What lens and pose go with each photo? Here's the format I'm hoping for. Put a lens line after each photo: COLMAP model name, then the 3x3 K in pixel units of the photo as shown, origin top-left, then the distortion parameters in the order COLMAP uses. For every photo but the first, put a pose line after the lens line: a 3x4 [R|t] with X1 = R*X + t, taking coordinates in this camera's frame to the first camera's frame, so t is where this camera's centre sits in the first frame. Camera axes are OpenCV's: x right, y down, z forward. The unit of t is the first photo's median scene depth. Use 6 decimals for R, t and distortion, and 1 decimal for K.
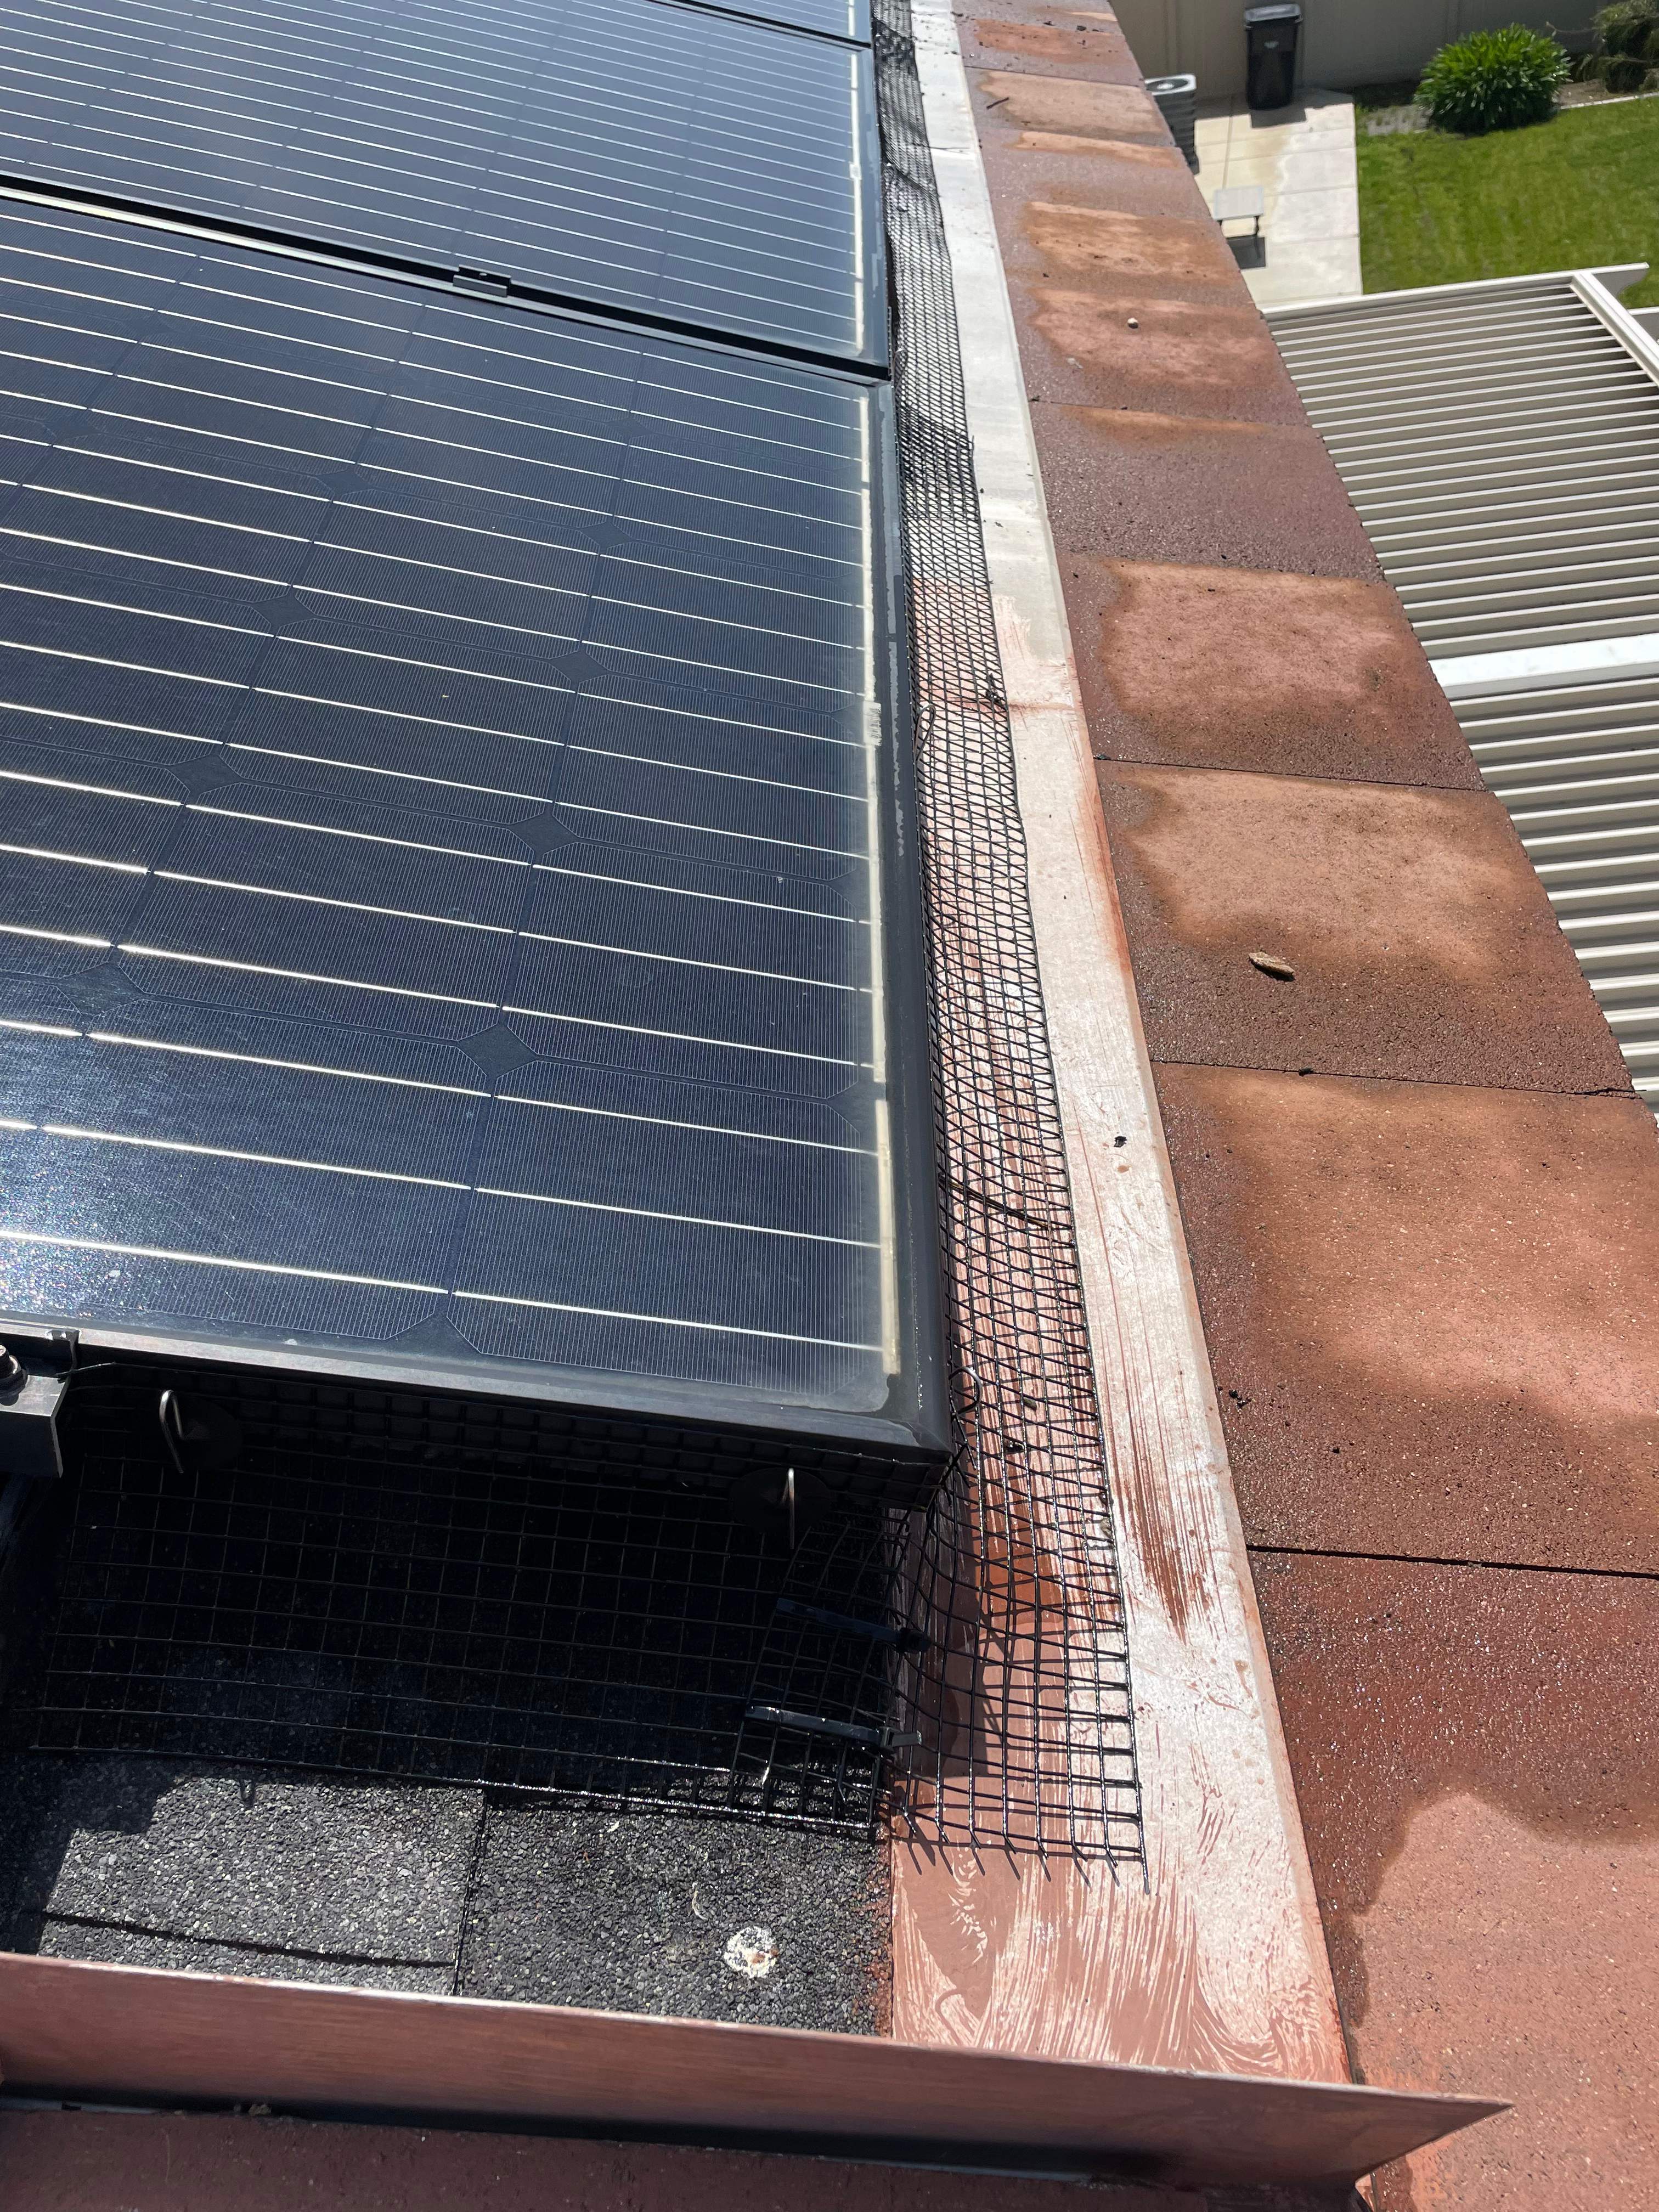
lens RADIAL K [[1689.9, 0, 824.1], [0, 1689.9, 1148.5], [0, 0, 1]] dist [0.086400, -0.122794]
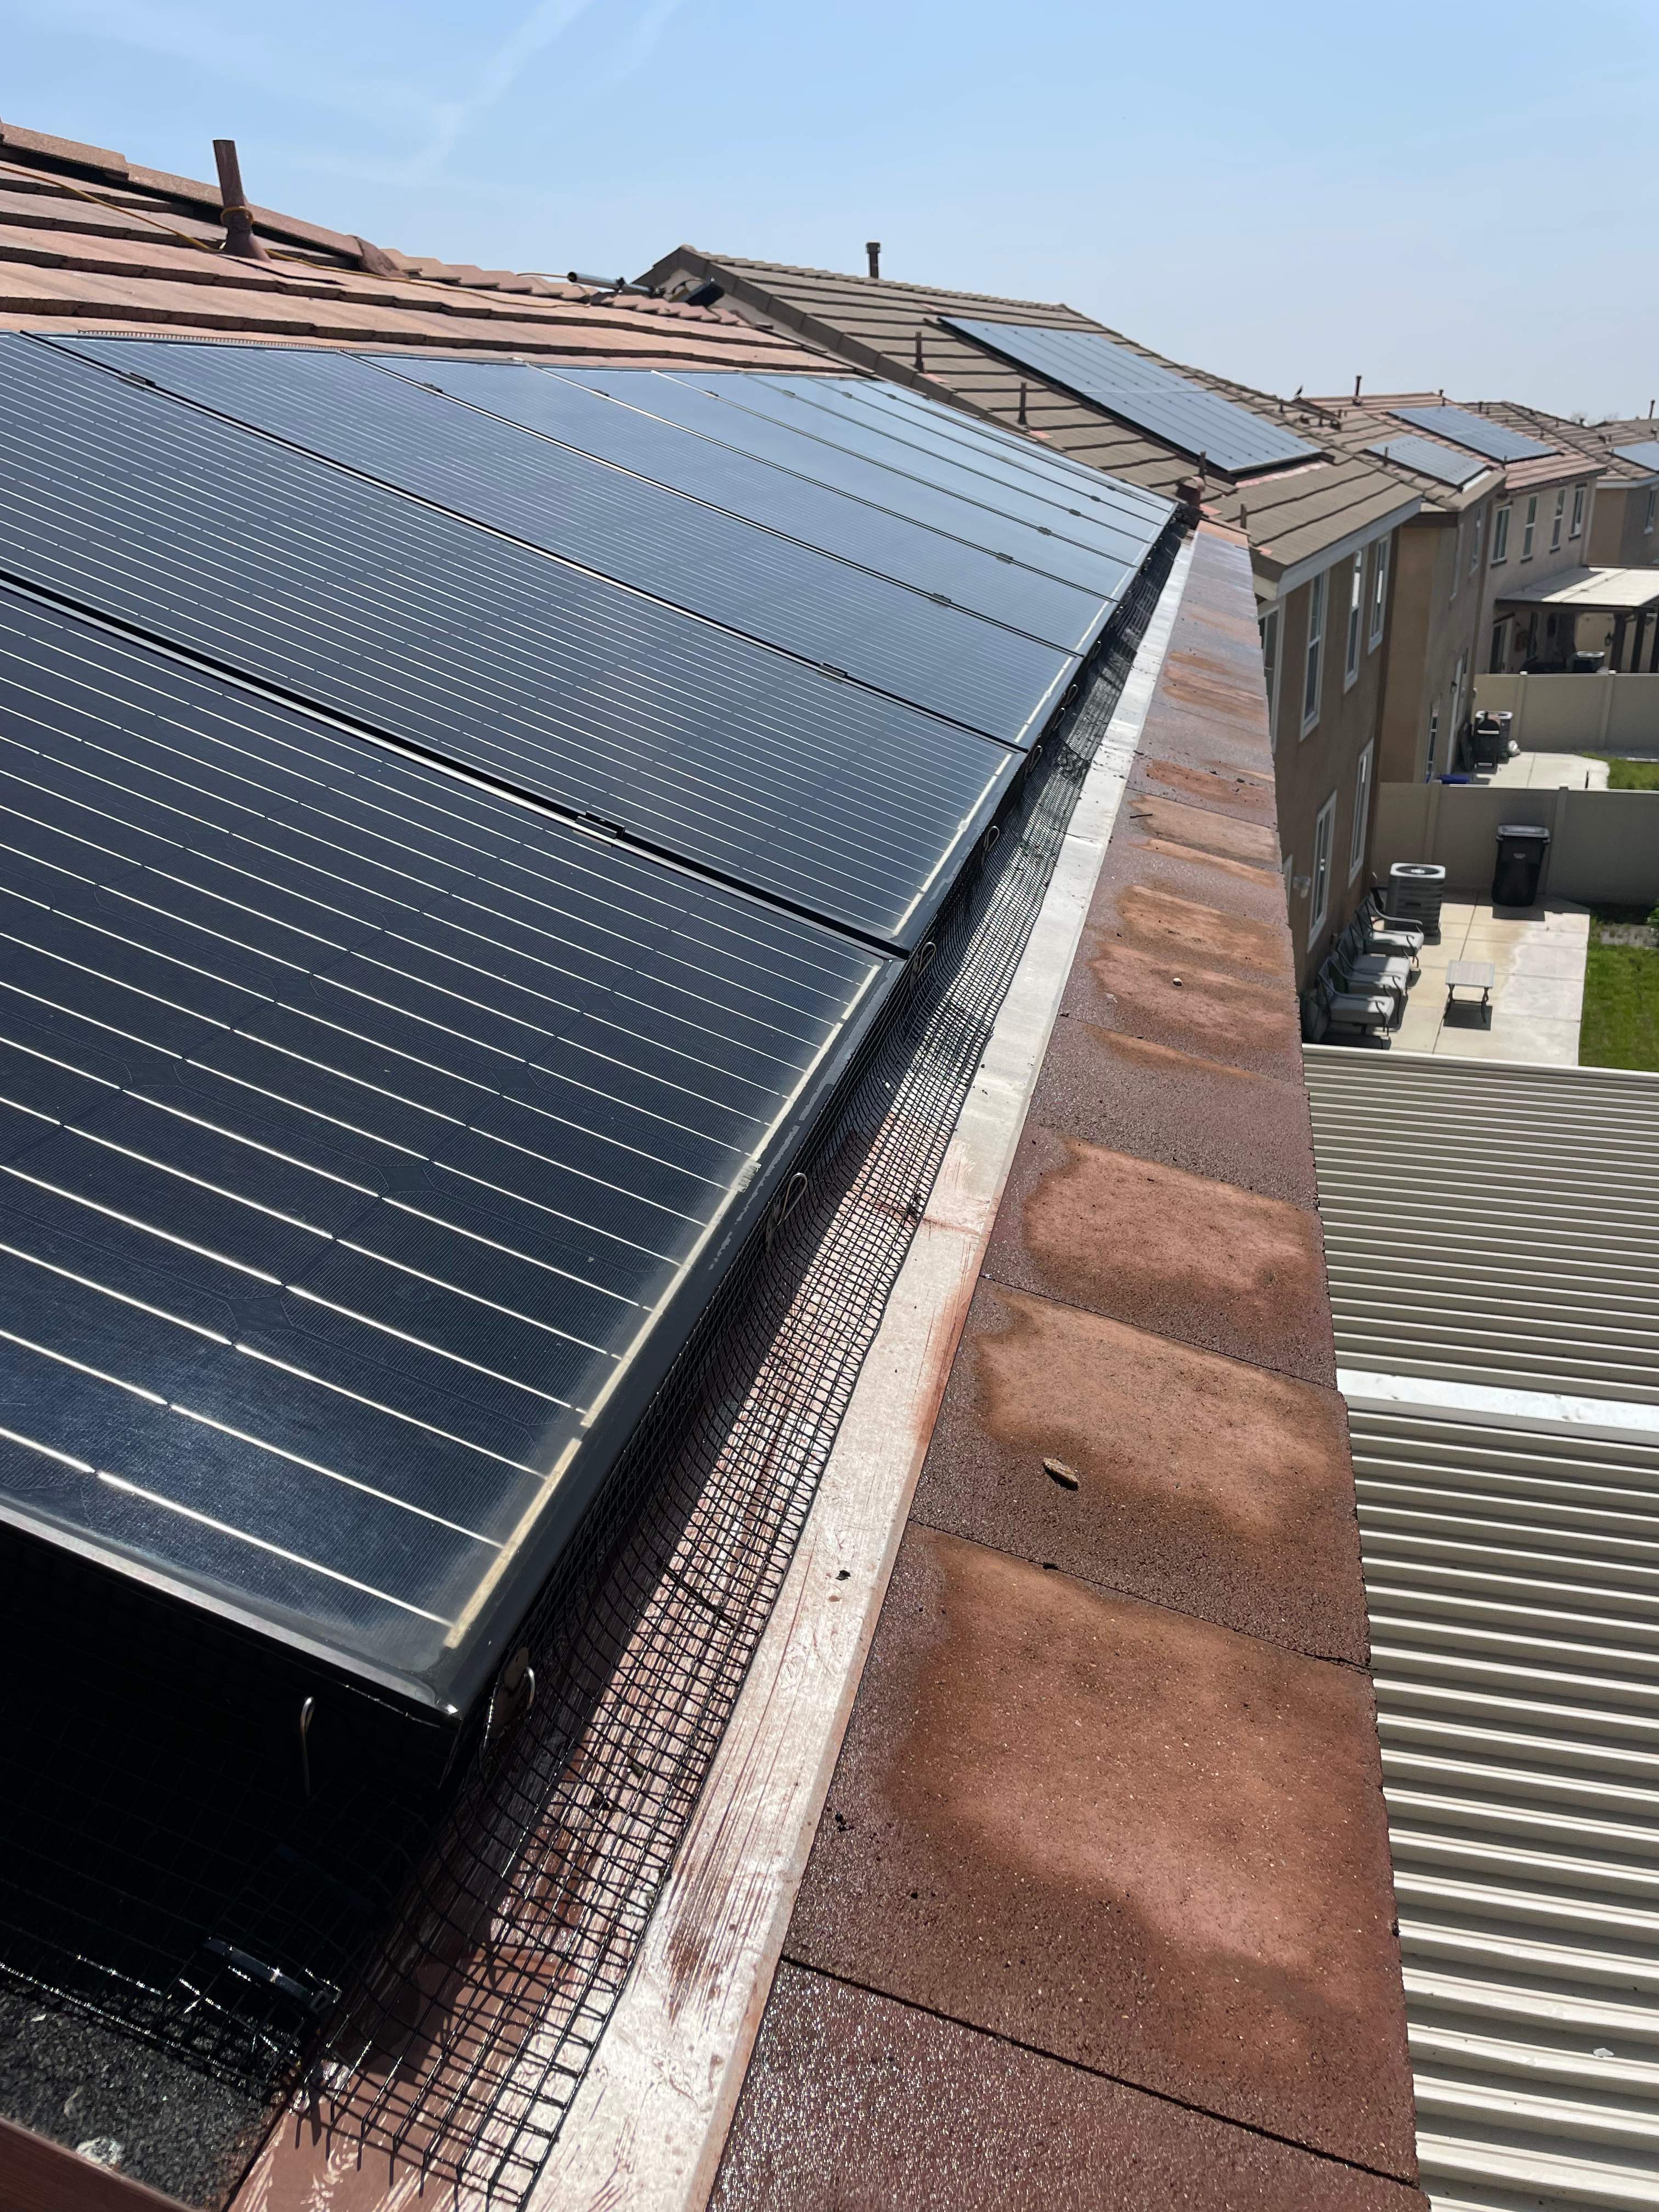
lens RADIAL K [[1680.9, 0, 835.9], [0, 1680.9, 1093.8], [0, 0, 1]] dist [0.081534, -0.109073]
pose [[0.970645, 0.204679, -0.126313, 0.272957], [-0.236804, 0.905189, -0.352927, 0.109520], [0.042101, 0.372478, 0.927085, -0.101597]]
